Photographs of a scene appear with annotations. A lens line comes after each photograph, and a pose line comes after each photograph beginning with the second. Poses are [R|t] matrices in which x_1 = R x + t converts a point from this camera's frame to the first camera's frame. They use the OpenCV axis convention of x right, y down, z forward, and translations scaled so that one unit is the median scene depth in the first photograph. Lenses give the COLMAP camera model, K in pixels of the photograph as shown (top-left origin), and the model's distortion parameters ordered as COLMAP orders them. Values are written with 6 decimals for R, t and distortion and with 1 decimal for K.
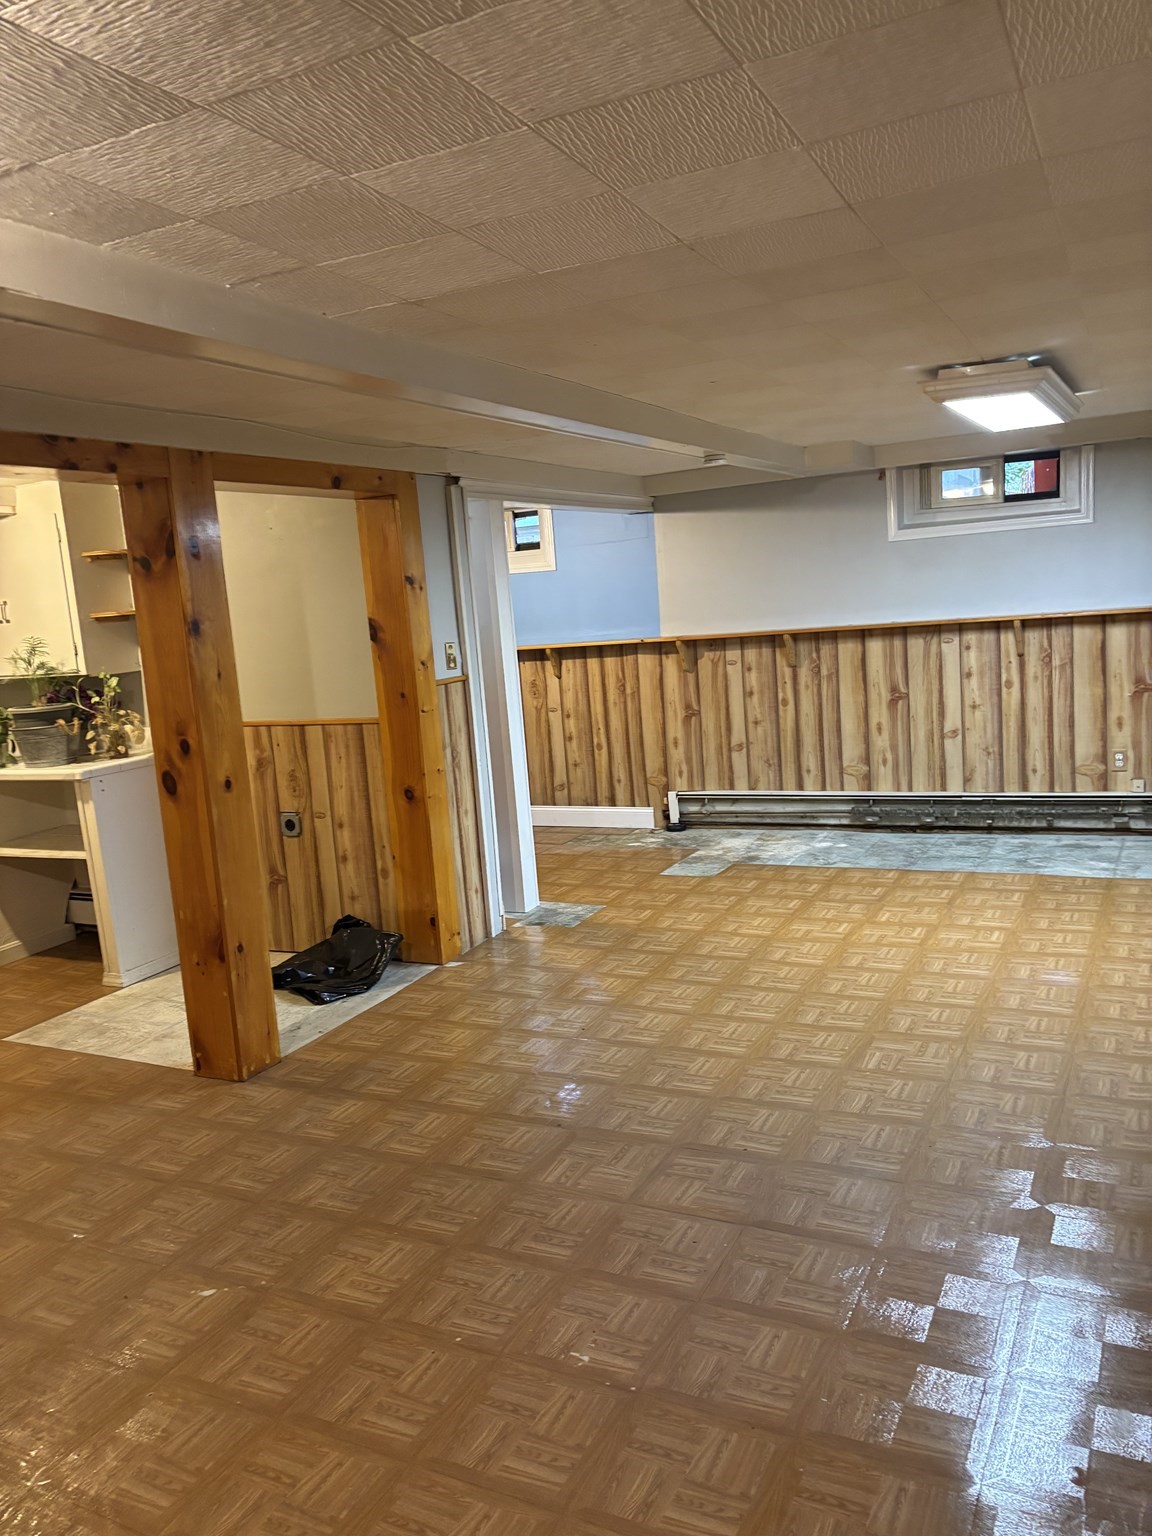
lens RADIAL K [[1161.7, 0, 573.6], [0, 1161.7, 767.0], [0, 0, 1]] dist [0.054705, -0.050935]
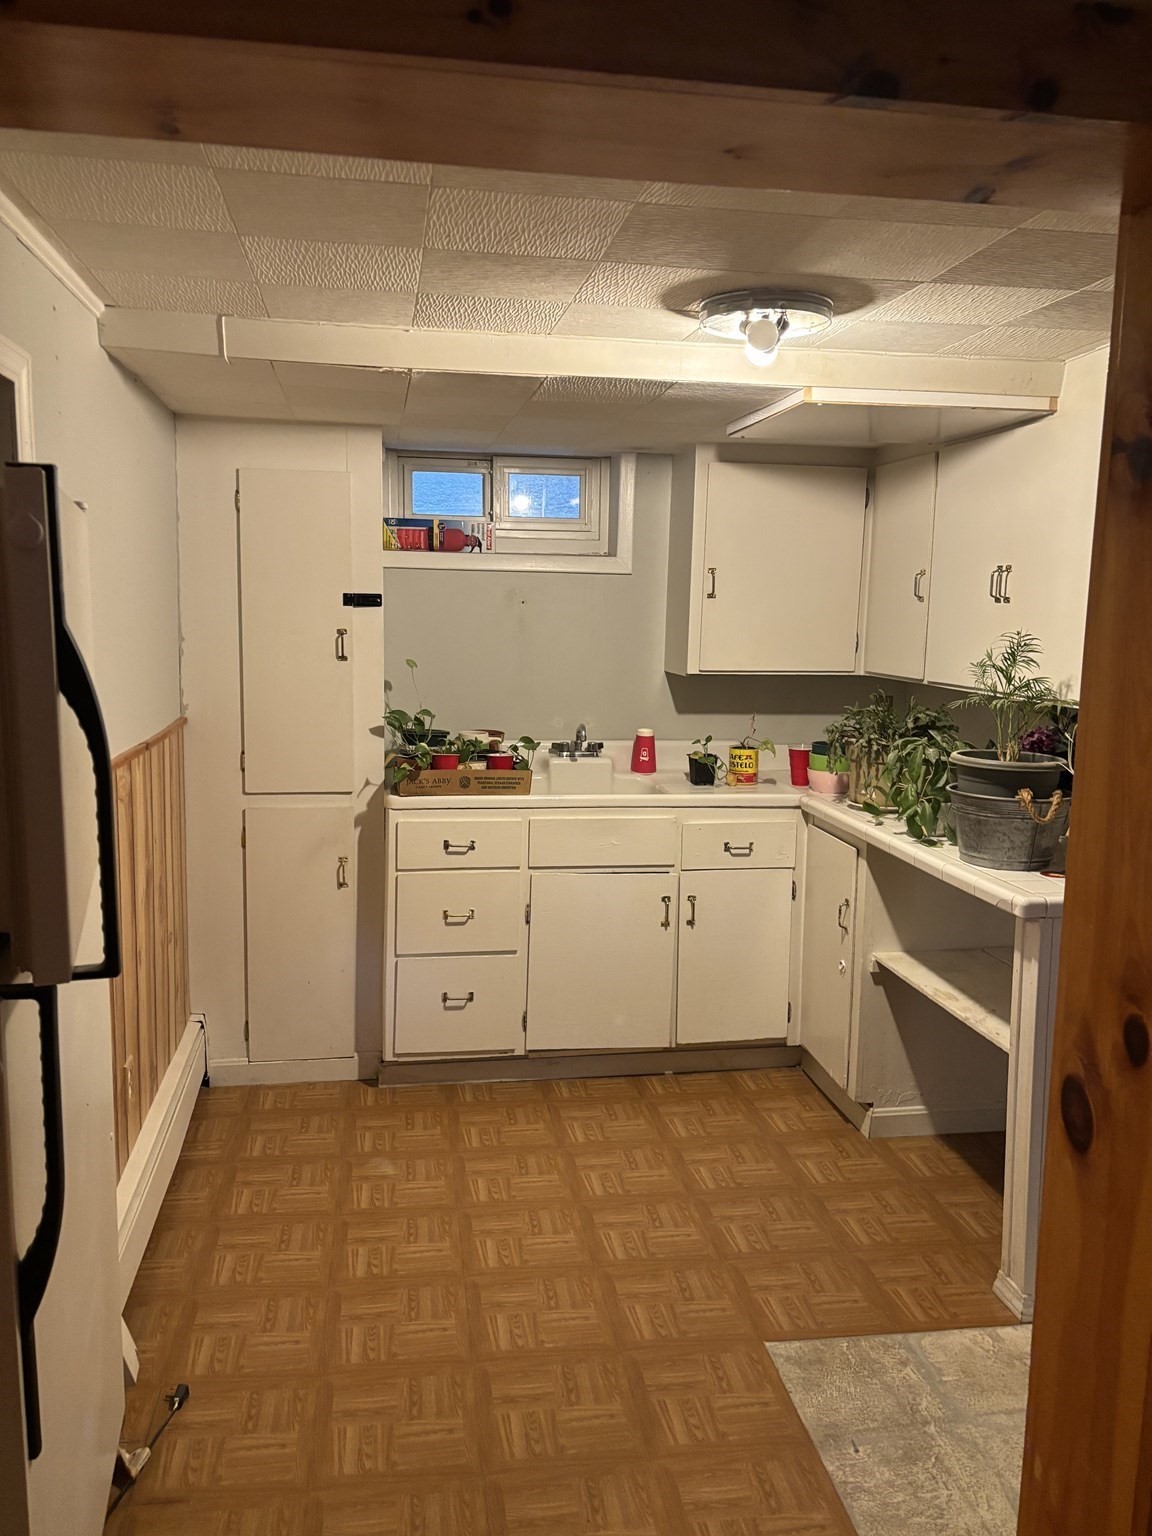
lens RADIAL K [[1161.7, 0, 573.2], [0, 1161.7, 763.3], [0, 0, 1]] dist [0.054705, -0.050935]
pose [[0.581628, 0.197954, -0.789001, -0.137997], [-0.180626, 0.977153, 0.112007, -0.074684], [0.793147, 0.077367, 0.604095, 0.508855]]
